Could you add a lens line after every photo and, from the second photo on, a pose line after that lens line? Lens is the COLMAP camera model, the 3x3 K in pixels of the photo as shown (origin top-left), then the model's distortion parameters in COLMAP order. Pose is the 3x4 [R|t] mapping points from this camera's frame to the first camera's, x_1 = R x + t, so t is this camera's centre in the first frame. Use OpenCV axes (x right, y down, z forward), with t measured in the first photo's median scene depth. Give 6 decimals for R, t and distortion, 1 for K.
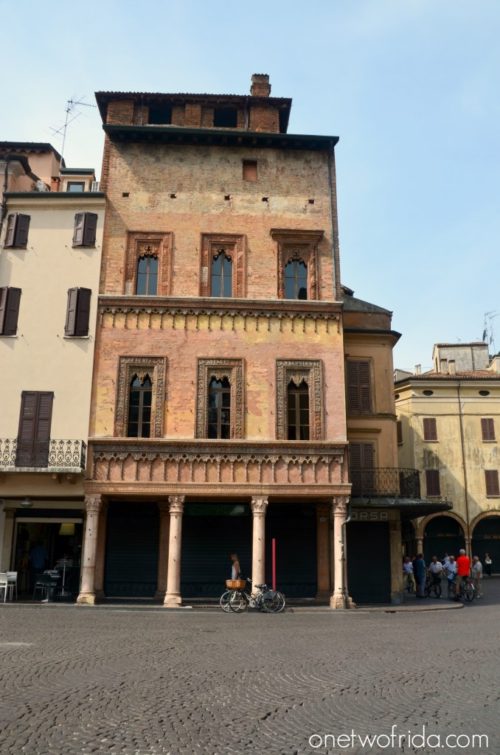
lens RADIAL K [[647.4, 0, 239.9], [0, 647.4, 377.5], [0, 0, 1]] dist [-0.087300, -0.000302]
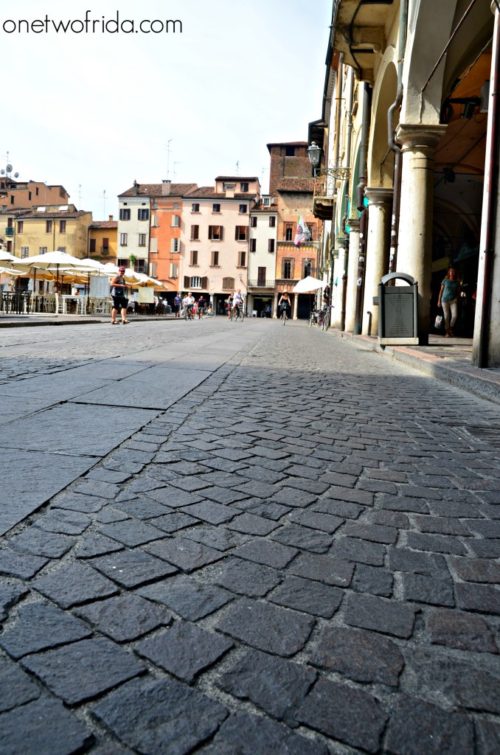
lens RADIAL K [[591.8, 0, 250.0], [0, 591.8, 377.5], [0, 0, 1]] dist [-0.143929, 0.003225]
pose [[0.988141, 0.046914, -0.146208, 0.169689], [0.011567, 0.926734, 0.375541, -0.680903], [0.153115, -0.372778, 0.915201, -2.490425]]
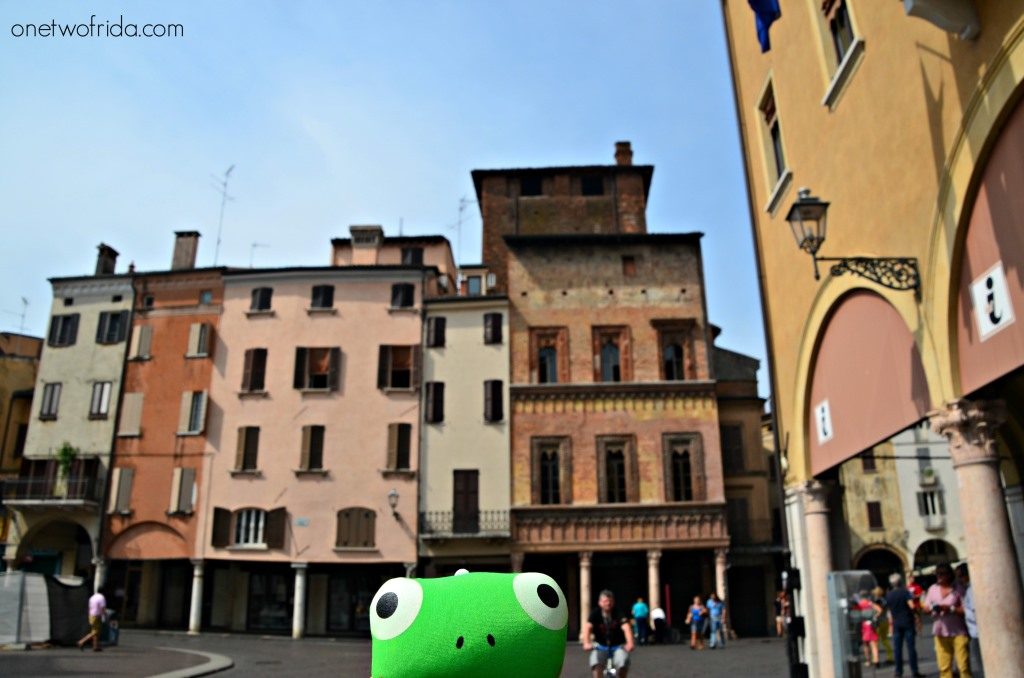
lens RADIAL K [[802.6, 0, 512.0], [0, 802.6, 339.0], [0, 0, 1]] dist [-0.143929, 0.003225]
pose [[0.995487, -0.045541, -0.083258, -0.086813], [0.041156, 0.997711, -0.053649, -0.132559], [0.085511, 0.049980, 0.995083, -0.482496]]
